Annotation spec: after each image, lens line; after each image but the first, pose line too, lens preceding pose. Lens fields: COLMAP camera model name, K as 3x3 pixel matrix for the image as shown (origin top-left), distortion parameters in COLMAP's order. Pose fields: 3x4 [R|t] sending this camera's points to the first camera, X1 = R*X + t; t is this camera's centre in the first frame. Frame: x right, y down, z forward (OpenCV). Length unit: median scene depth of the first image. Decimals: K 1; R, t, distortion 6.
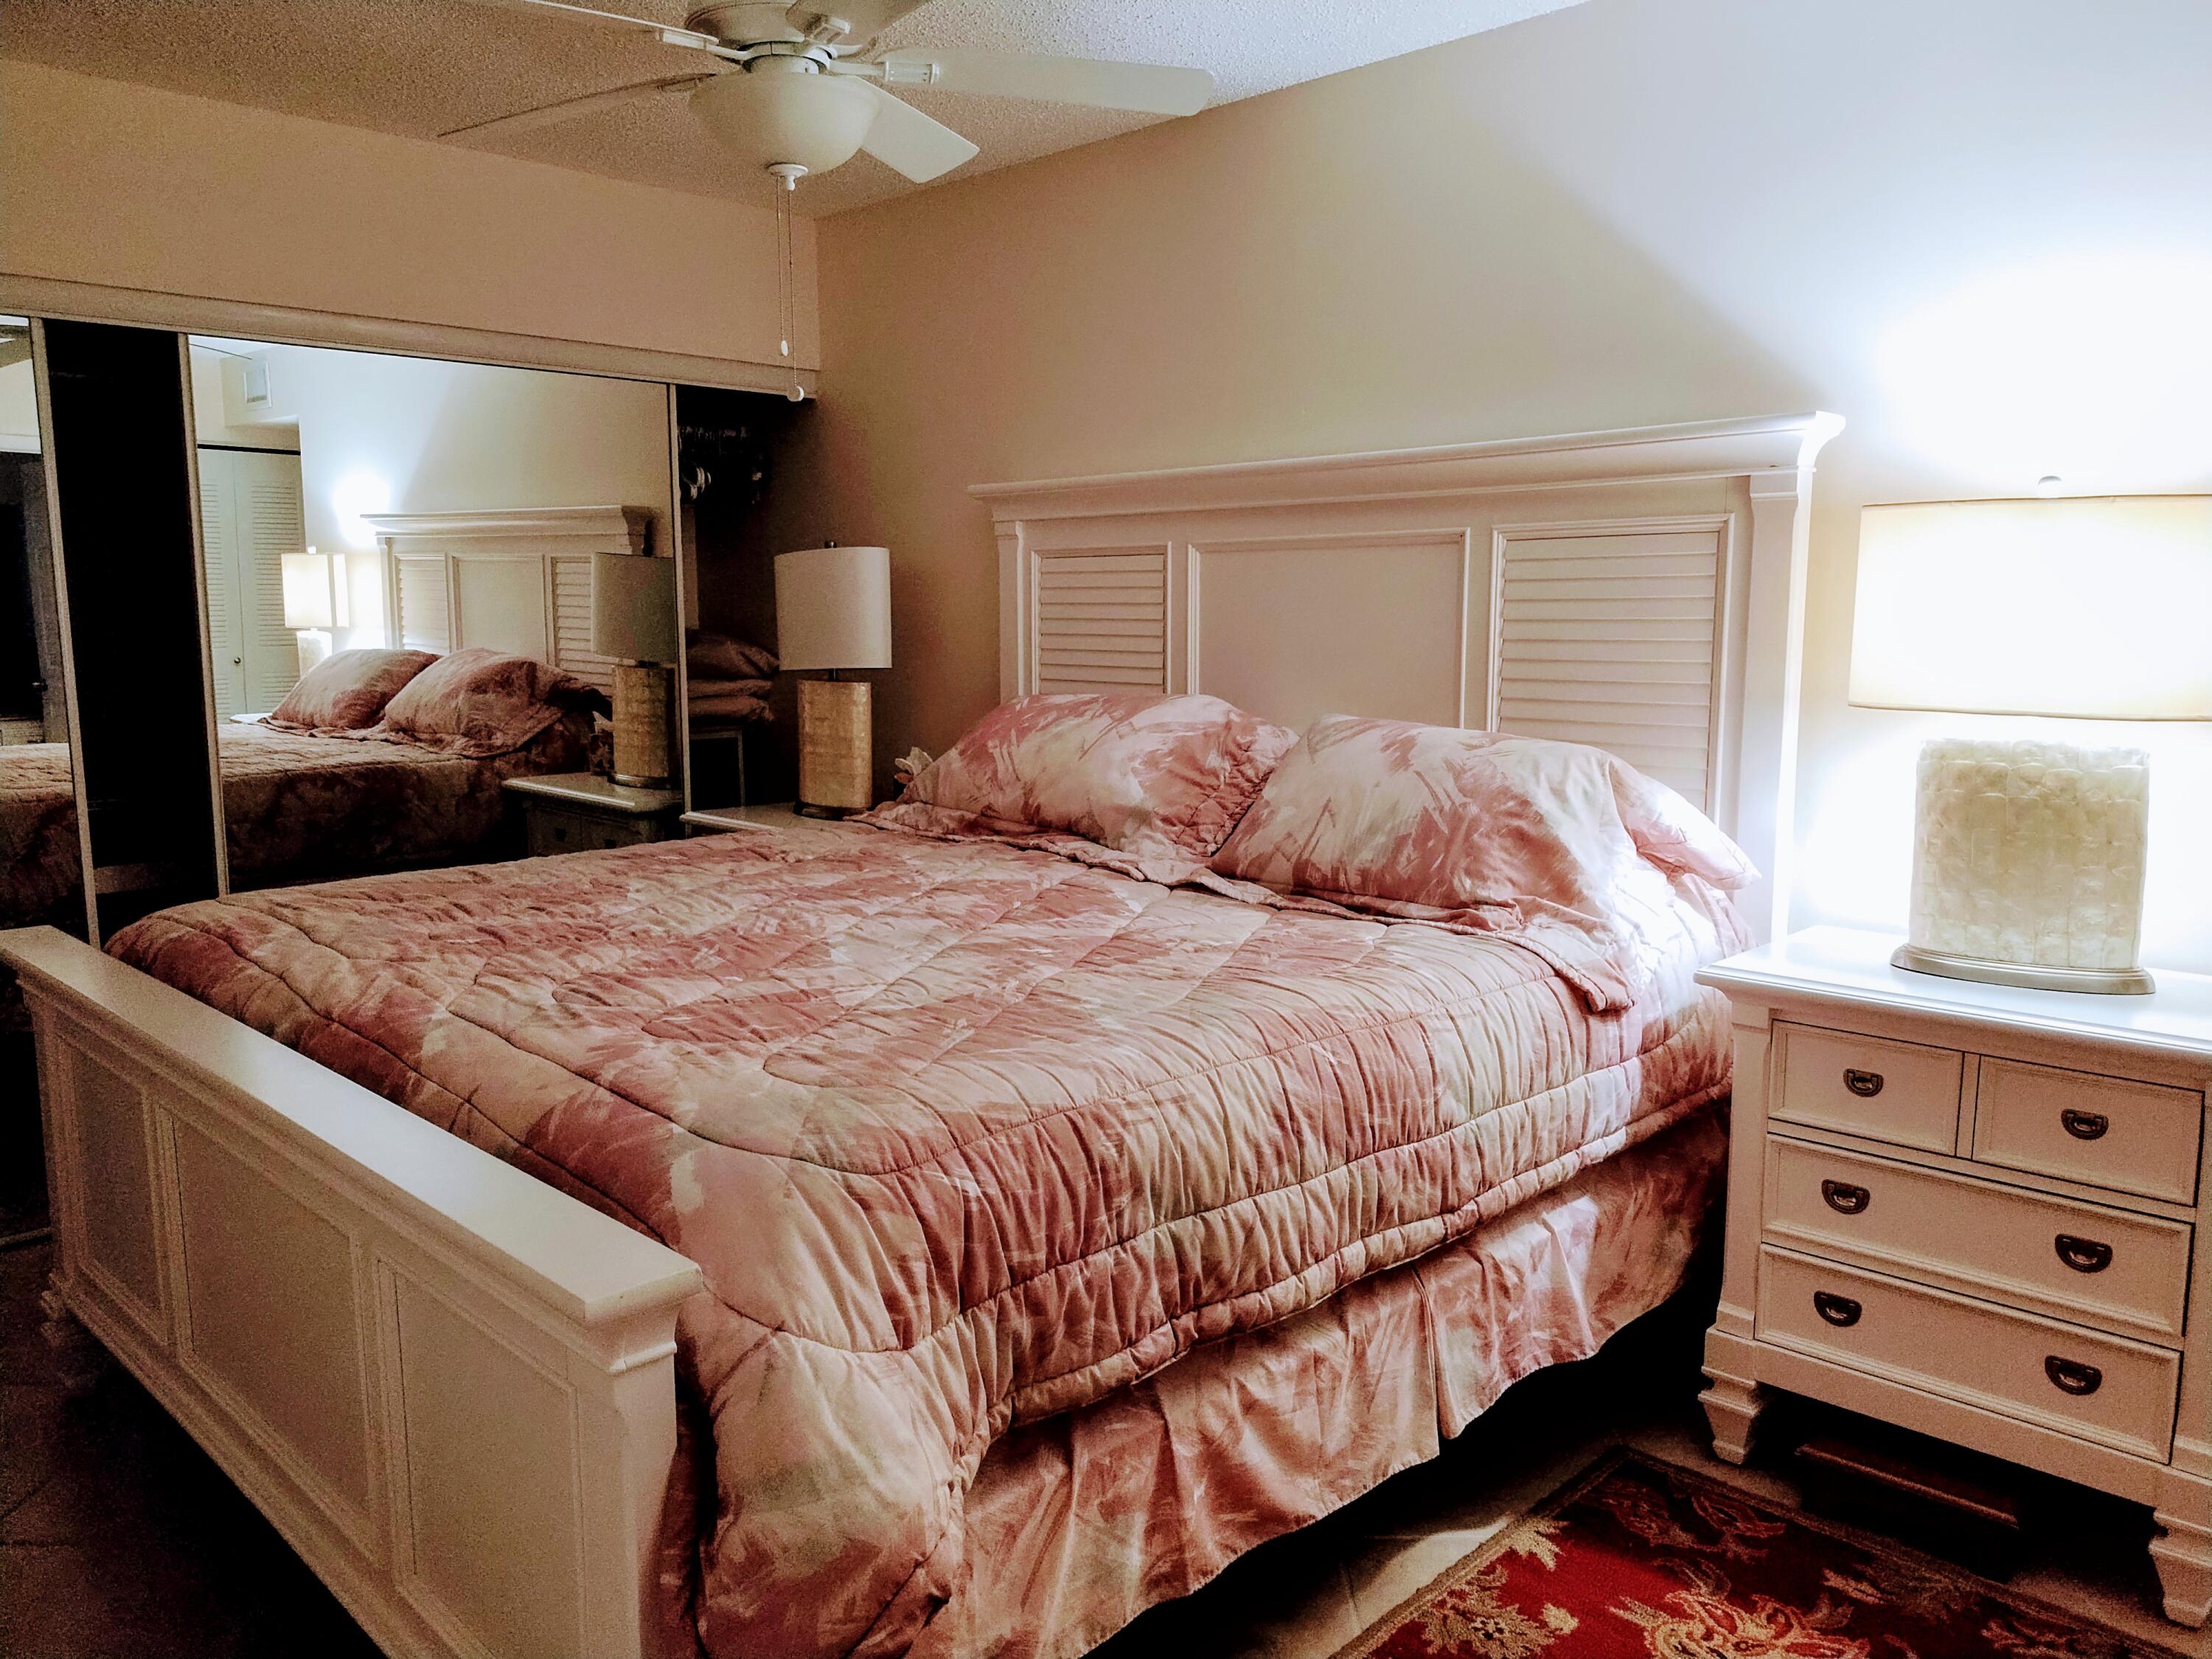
lens RADIAL K [[1608.2, 0, 1101.6], [0, 1608.2, 830.5], [0, 0, 1]] dist [-0.060157, -0.003045]
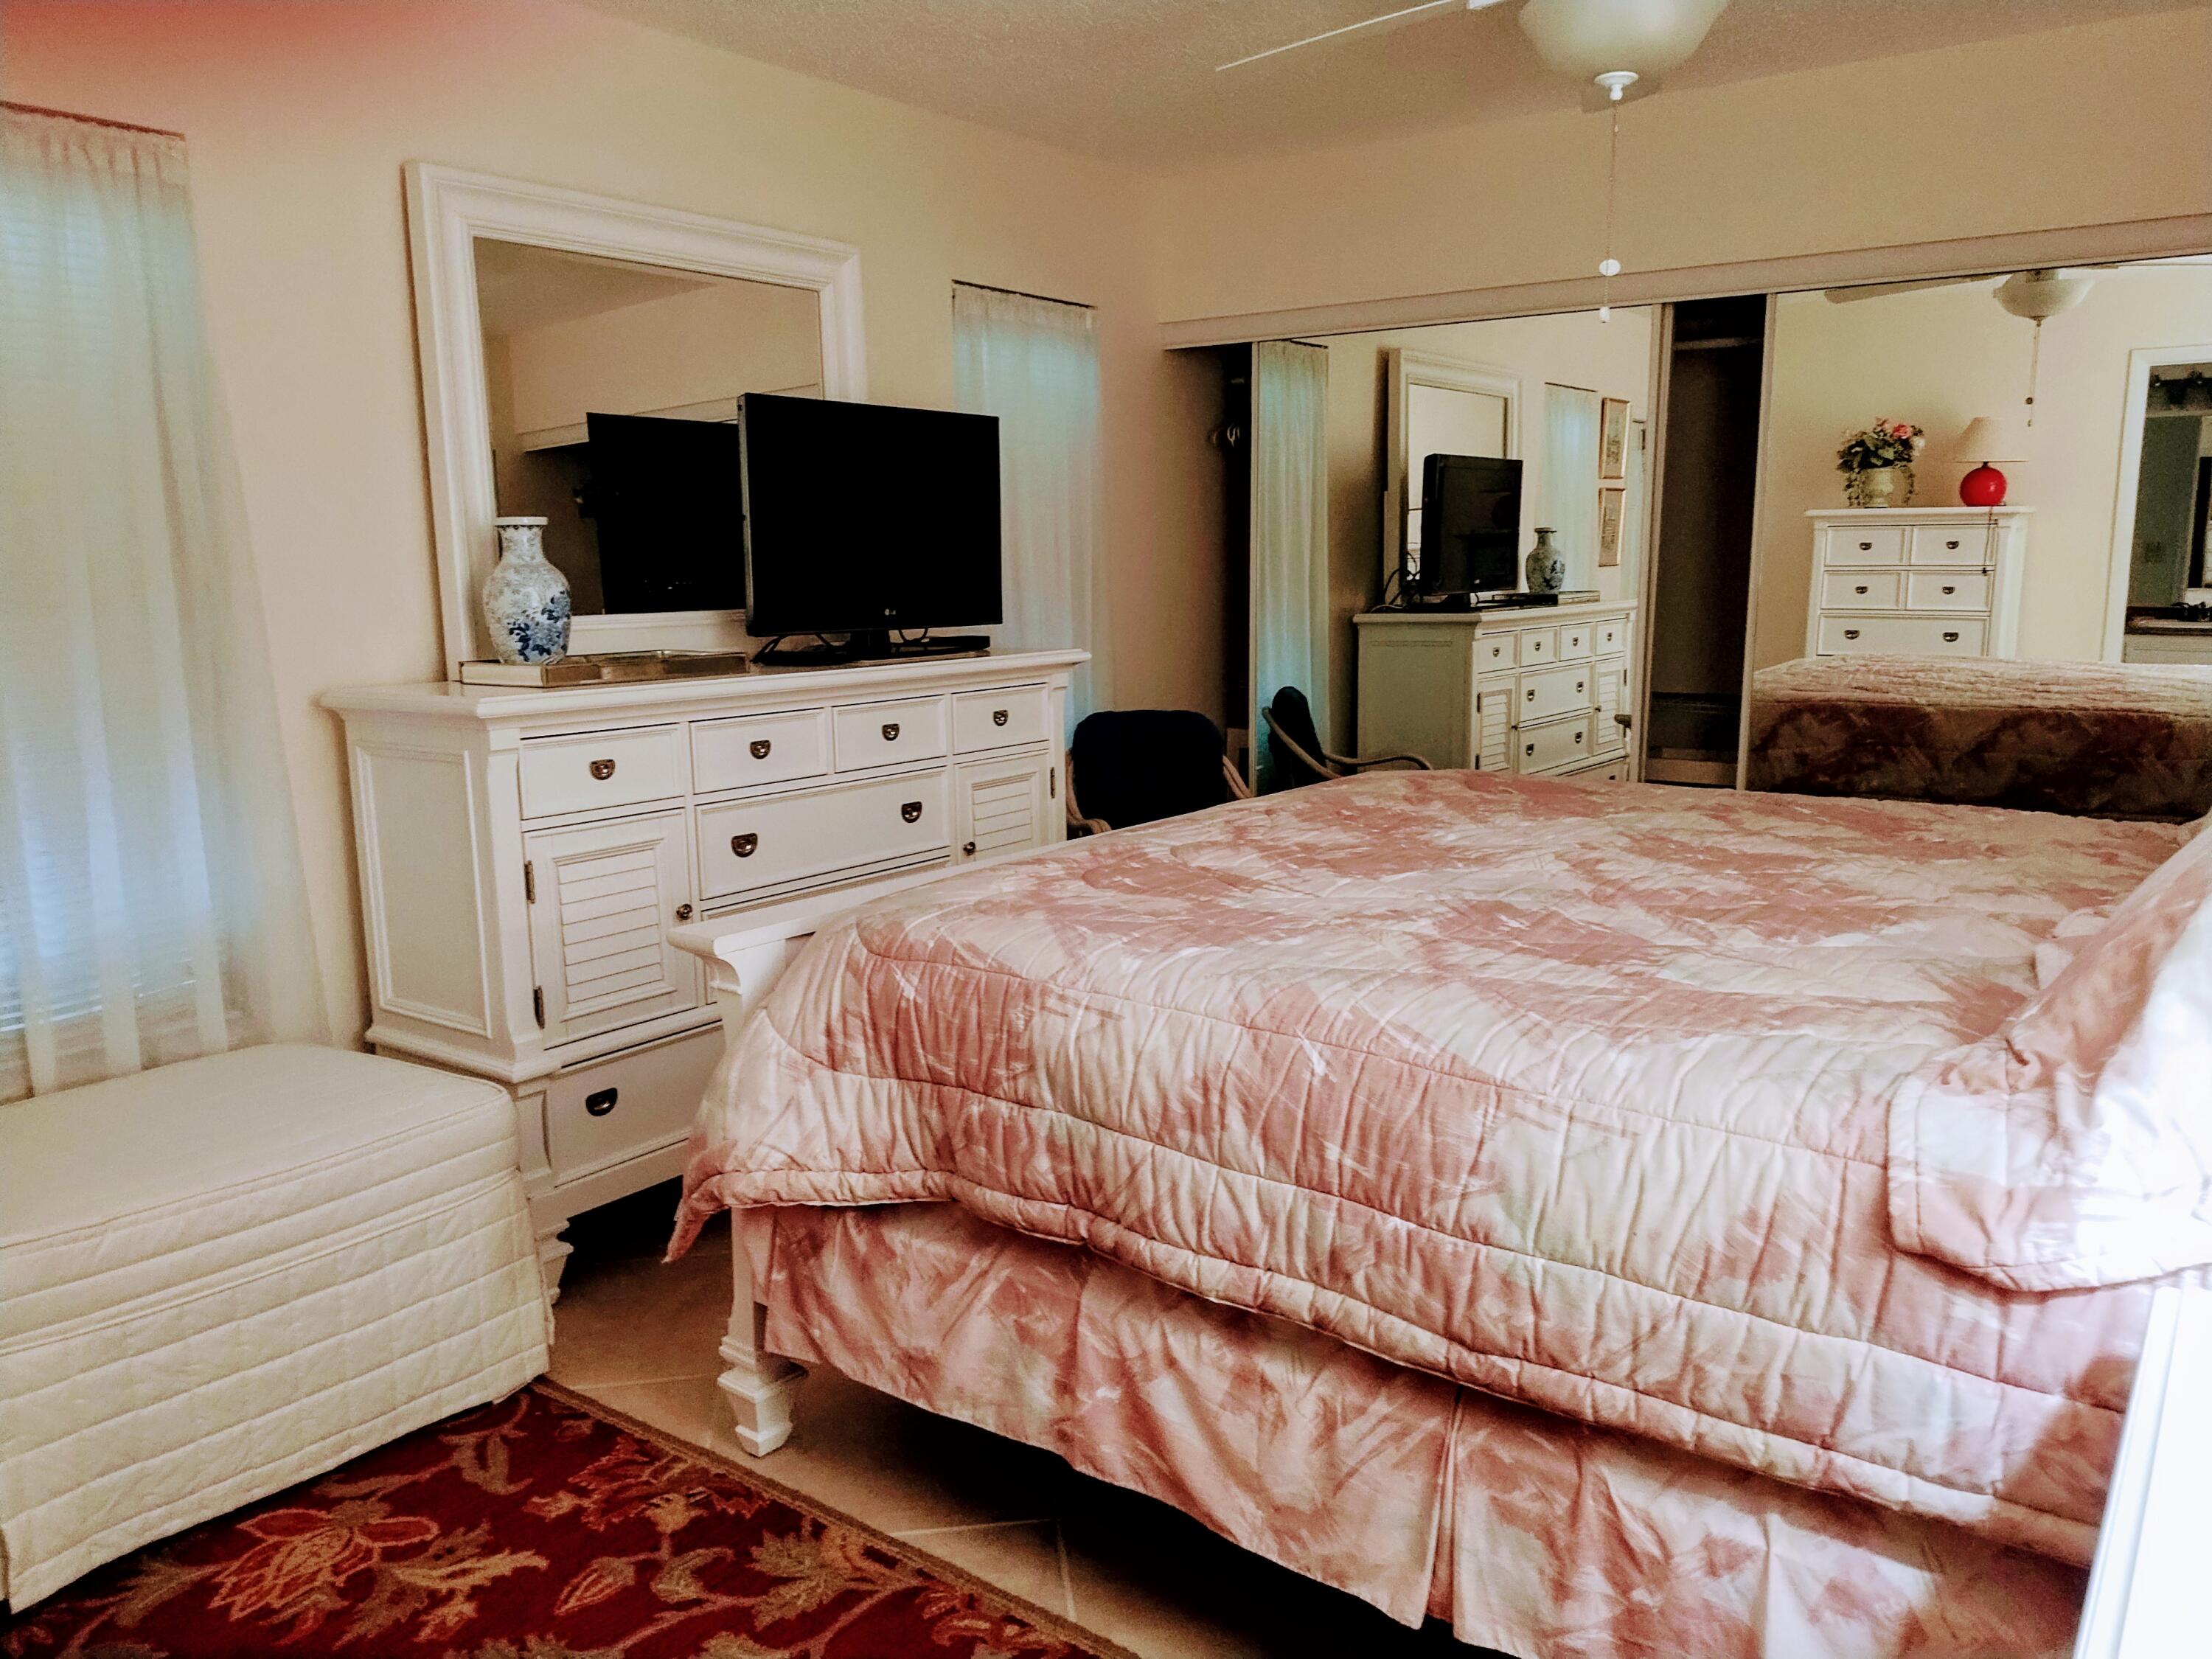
lens RADIAL K [[1608.2, 0, 1102.5], [0, 1608.2, 835.1], [0, 0, 1]] dist [-0.060157, -0.003045]
pose [[0.131534, 0.168392, -0.976905, 0.986299], [-0.122819, 0.980642, 0.152500, -0.101361], [0.983674, 0.099923, 0.149669, 0.770196]]
